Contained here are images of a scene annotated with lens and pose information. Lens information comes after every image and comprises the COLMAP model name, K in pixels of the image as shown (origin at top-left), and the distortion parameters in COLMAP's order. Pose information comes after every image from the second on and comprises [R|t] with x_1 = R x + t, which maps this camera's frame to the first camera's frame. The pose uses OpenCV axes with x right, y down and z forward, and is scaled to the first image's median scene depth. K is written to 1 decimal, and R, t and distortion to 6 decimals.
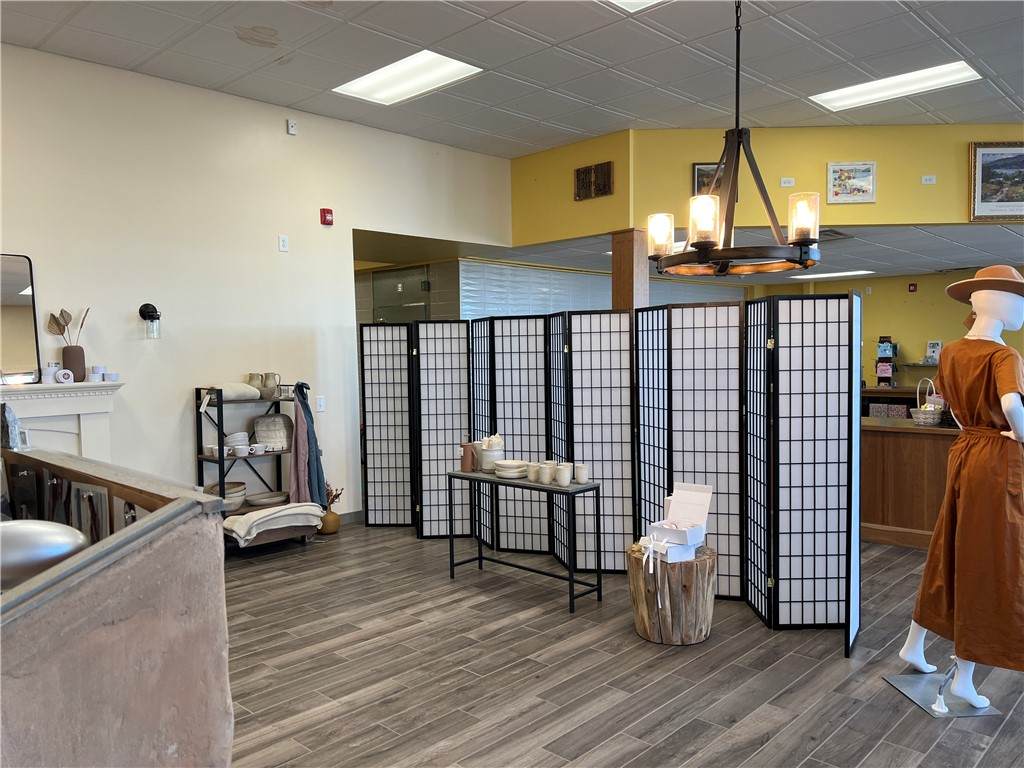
lens RADIAL K [[778.0, 0, 512.0], [0, 778.0, 384.0], [0, 0, 1]] dist [0.110315, 0.000310]
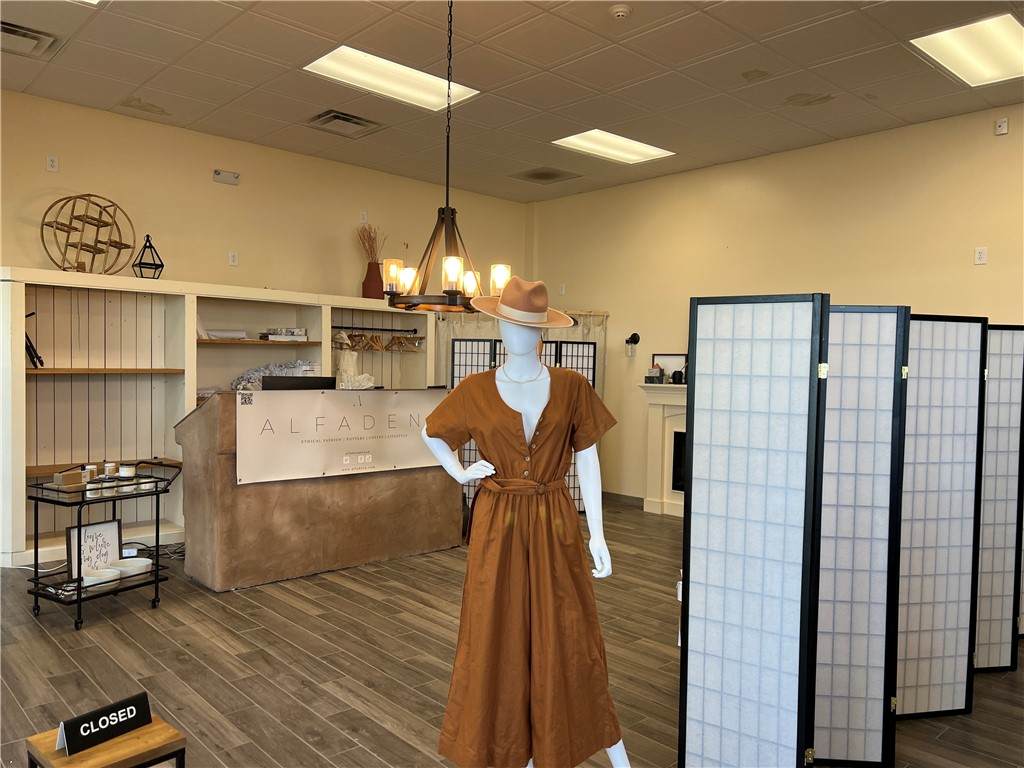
lens RADIAL K [[778.0, 0, 512.0], [0, 778.0, 384.0], [0, 0, 1]] dist [0.110315, 0.000310]
pose [[-0.020925, 0.050718, -0.998494, 1.180873], [-0.073244, 0.995951, 0.052123, -0.065511], [0.997095, 0.074224, -0.017126, 0.832595]]
